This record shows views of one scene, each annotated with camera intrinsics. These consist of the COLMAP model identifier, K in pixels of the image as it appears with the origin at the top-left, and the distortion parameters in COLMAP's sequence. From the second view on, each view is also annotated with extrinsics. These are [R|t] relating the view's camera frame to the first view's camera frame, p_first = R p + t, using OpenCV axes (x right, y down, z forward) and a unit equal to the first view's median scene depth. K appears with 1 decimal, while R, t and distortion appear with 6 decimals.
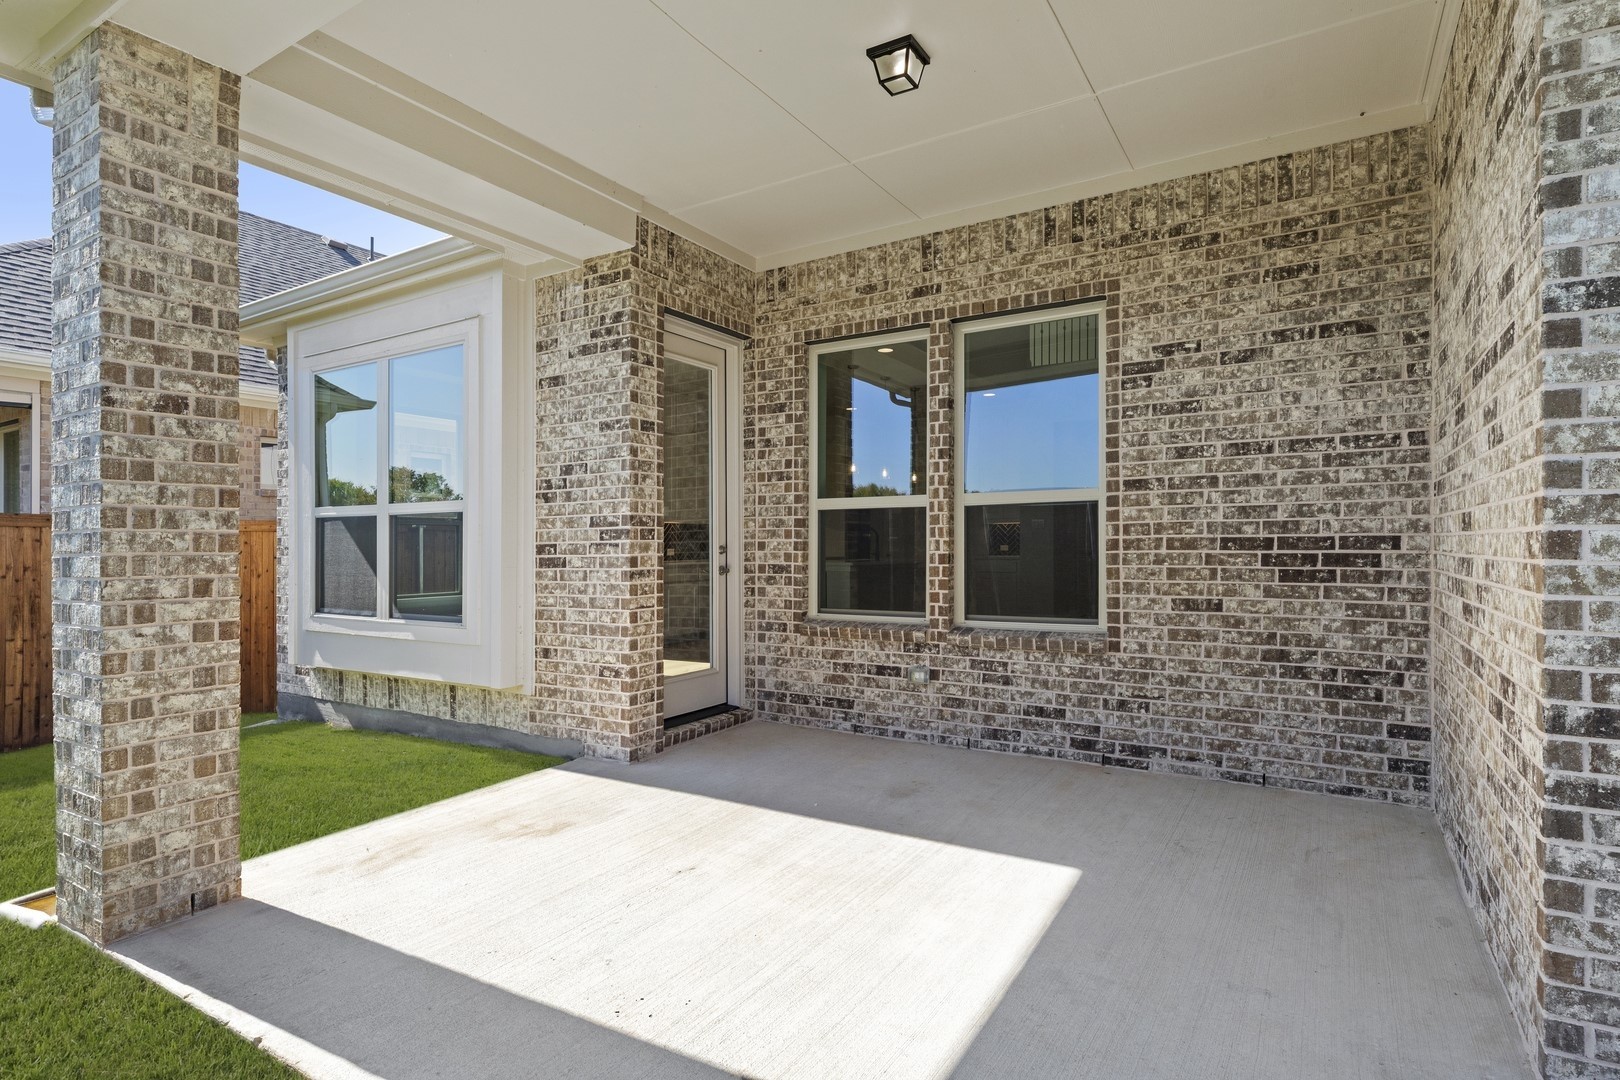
lens RADIAL K [[840.6, 0, 803.8], [0, 840.6, 531.0], [0, 0, 1]] dist [-0.002738, 0.000157]
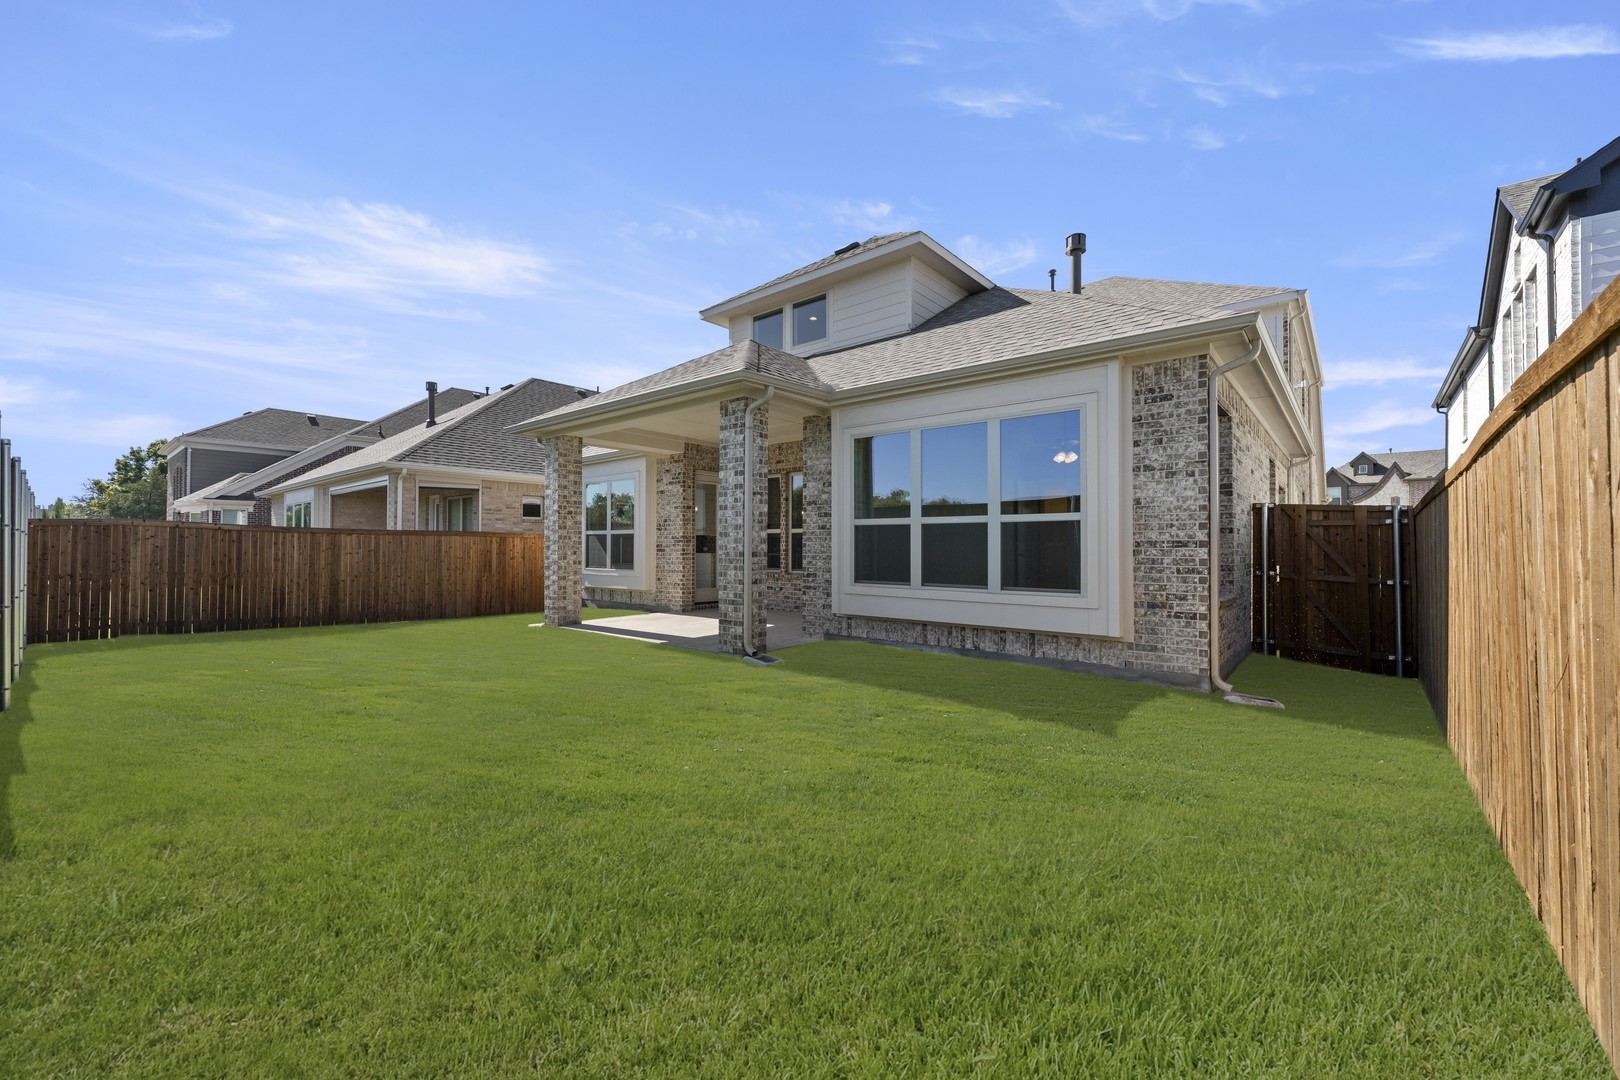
lens RADIAL K [[643.7, 0, 813.2], [0, 643.7, 545.5], [0, 0, 1]] dist [0.000738, 0.000009]
pose [[0.990755, 0.009926, -0.135296, 0.602301], [-0.008239, 0.999881, 0.013027, -0.015864], [0.135409, -0.011792, 0.990720, -1.330746]]
